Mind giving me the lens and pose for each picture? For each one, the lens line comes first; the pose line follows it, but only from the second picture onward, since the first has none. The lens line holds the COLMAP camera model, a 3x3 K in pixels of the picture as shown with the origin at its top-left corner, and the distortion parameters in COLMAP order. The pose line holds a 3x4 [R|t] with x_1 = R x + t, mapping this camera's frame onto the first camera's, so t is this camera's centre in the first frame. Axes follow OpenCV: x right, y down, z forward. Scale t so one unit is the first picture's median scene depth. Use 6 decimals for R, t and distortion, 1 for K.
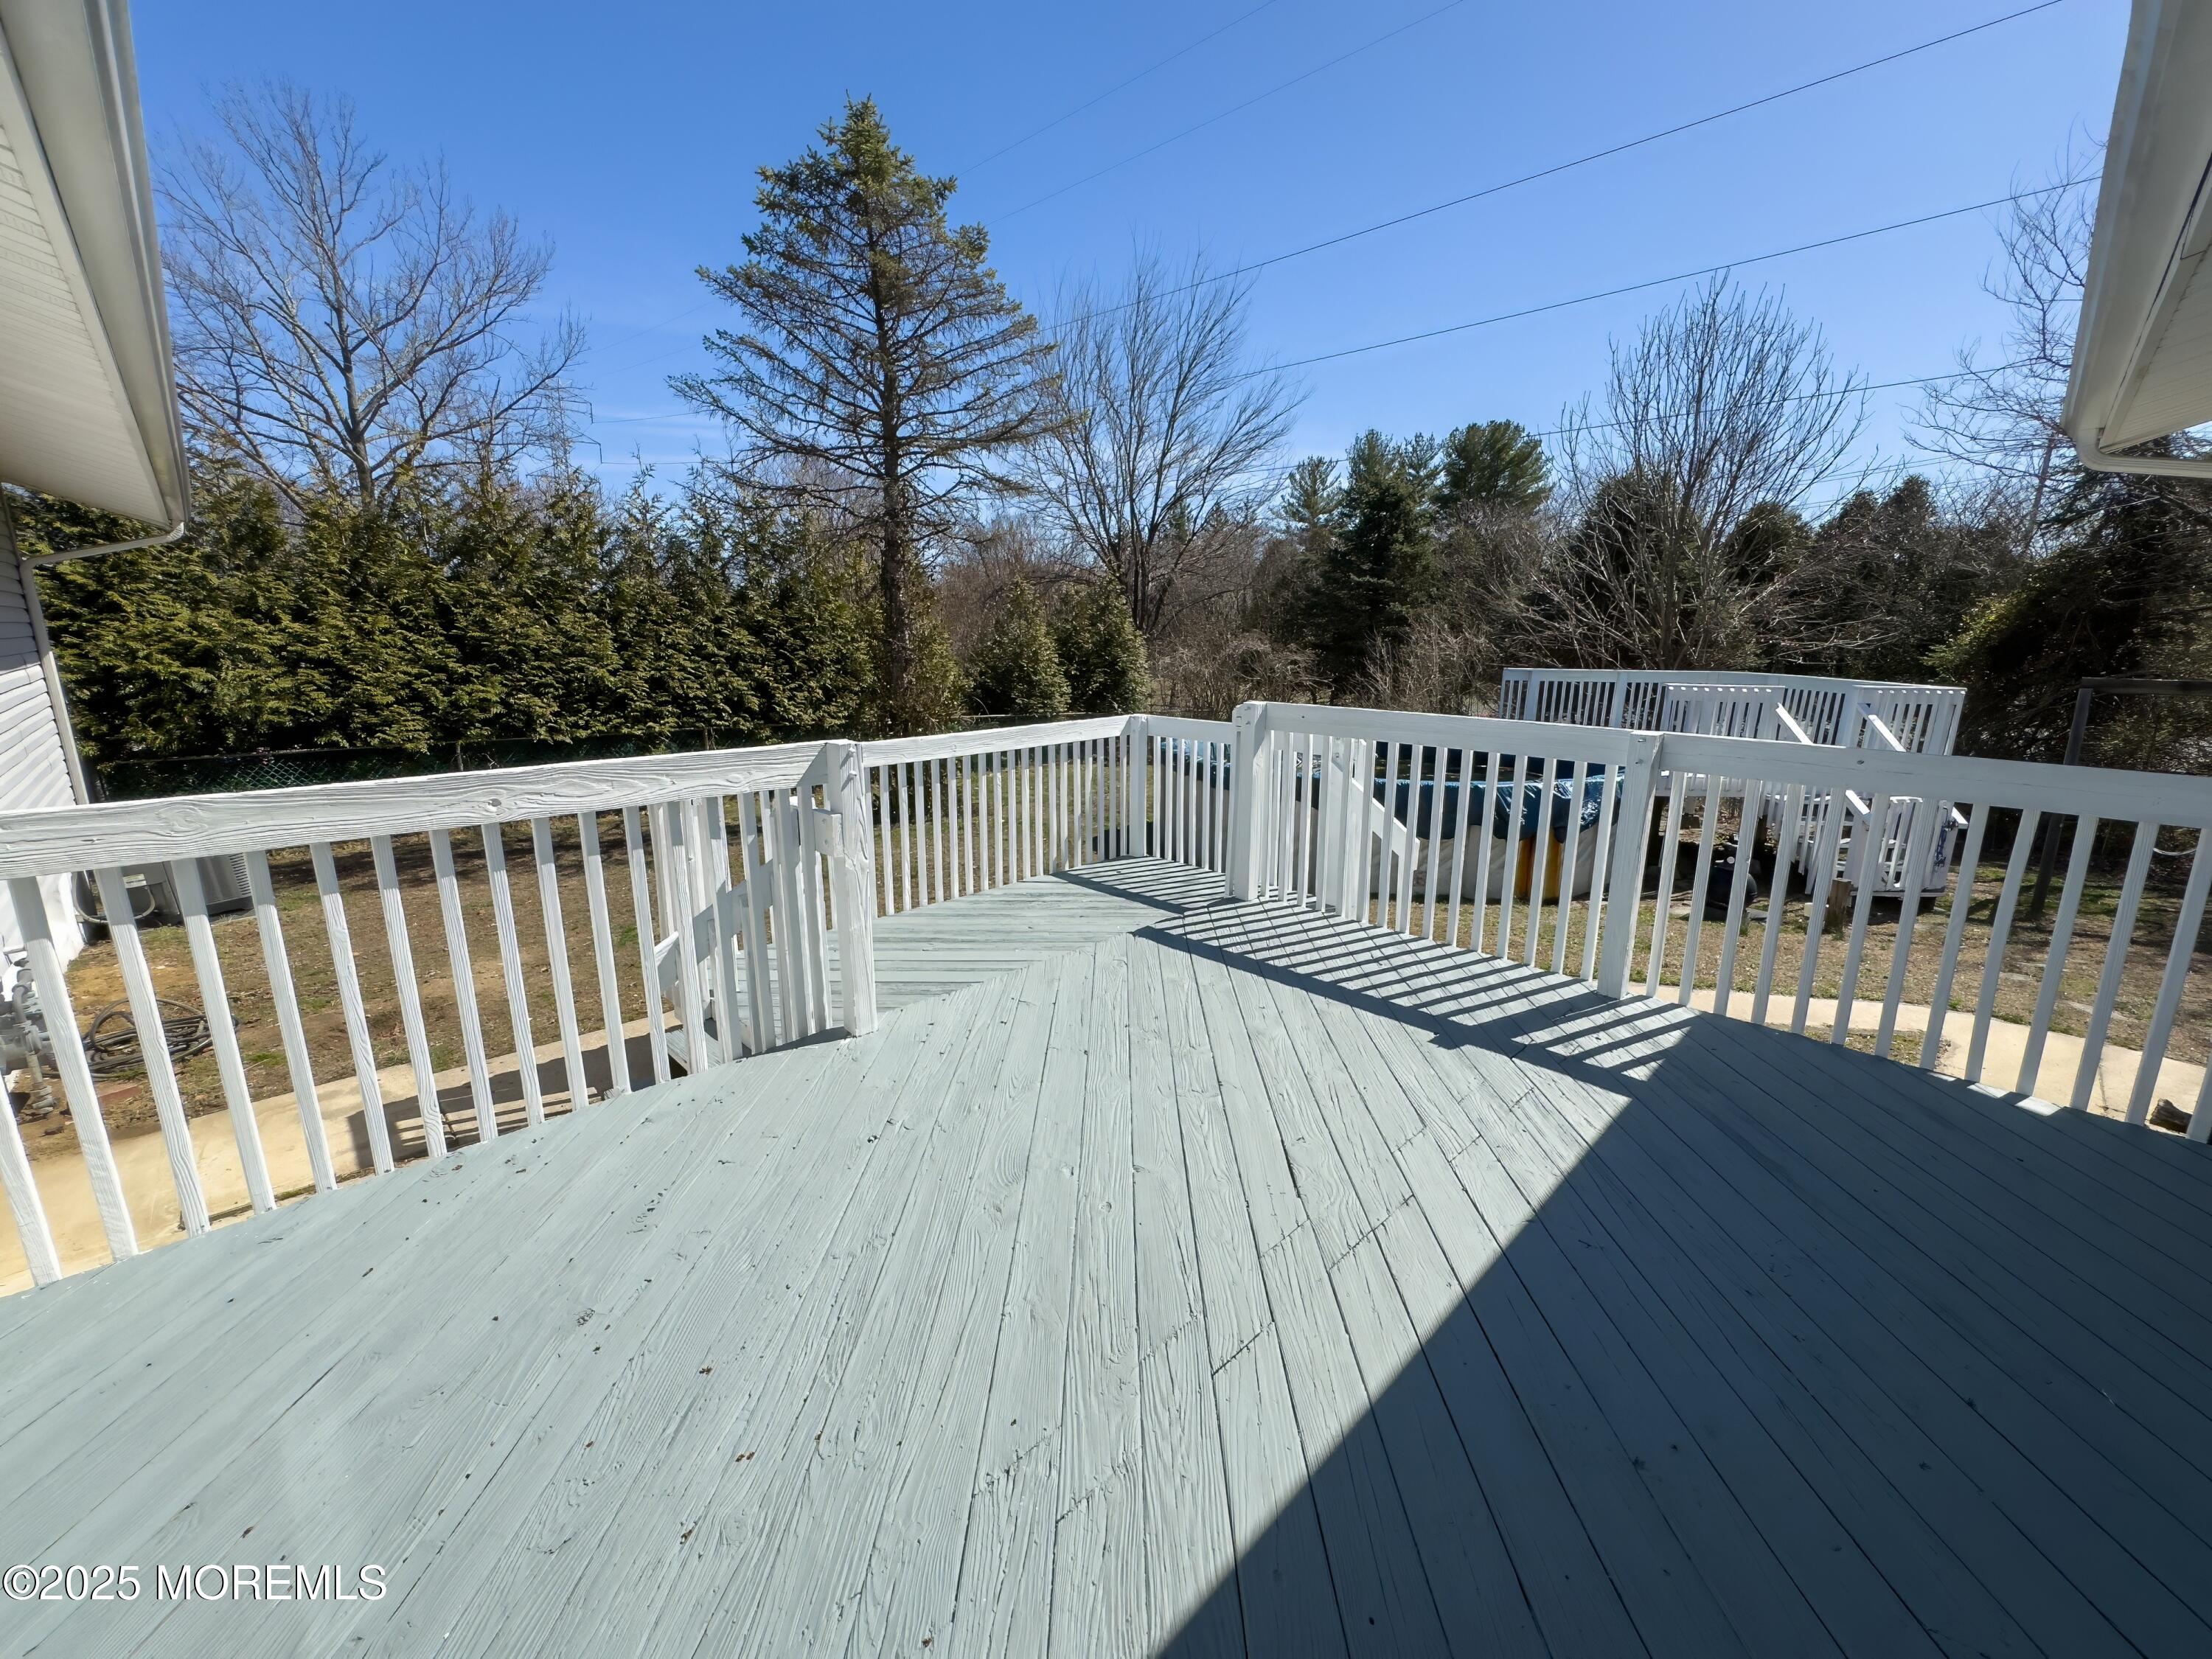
lens RADIAL K [[893.8, 0, 1106.0], [0, 893.8, 829.5], [0, 0, 1]] dist [-0.000061, 0.000054]
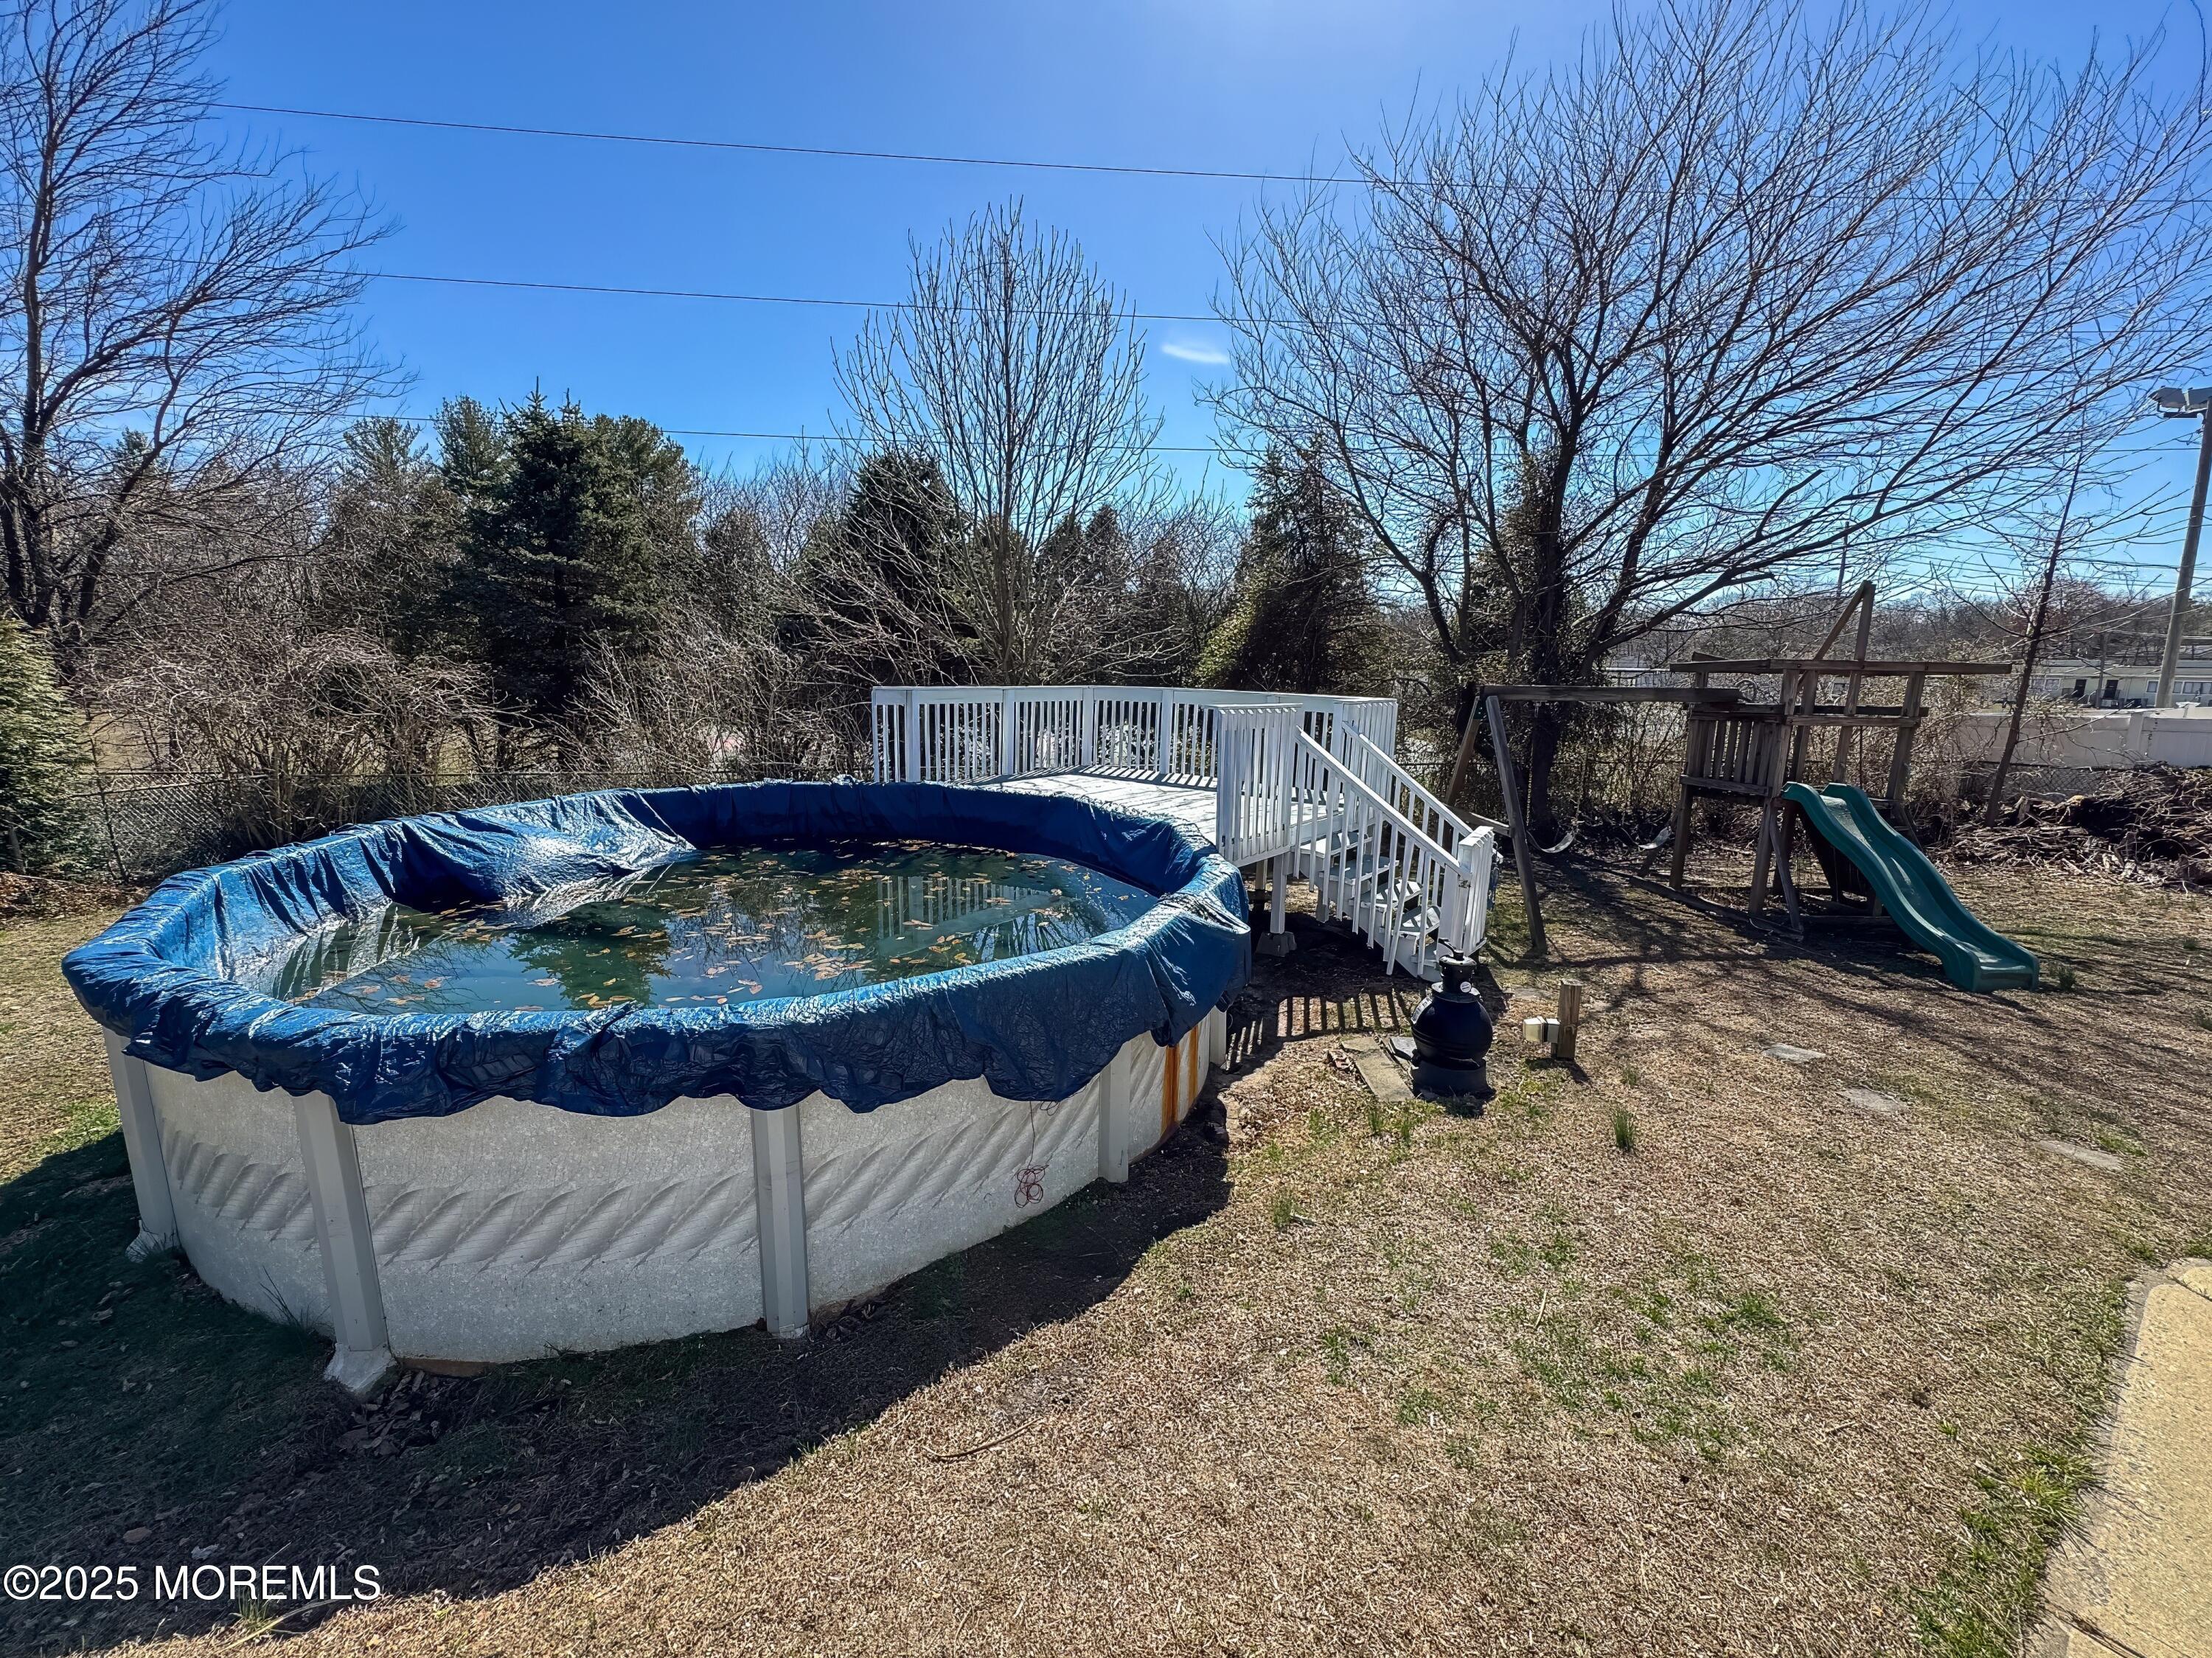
lens RADIAL K [[930.6, 0, 1092.9], [0, 930.6, 832.6], [0, 0, 1]] dist [-0.040170, 0.020924]
pose [[0.652705, -0.119131, 0.748187, 0.026366], [0.142640, 0.989222, 0.033074, -0.046013], [-0.744063, 0.085134, 0.662663, 0.267823]]
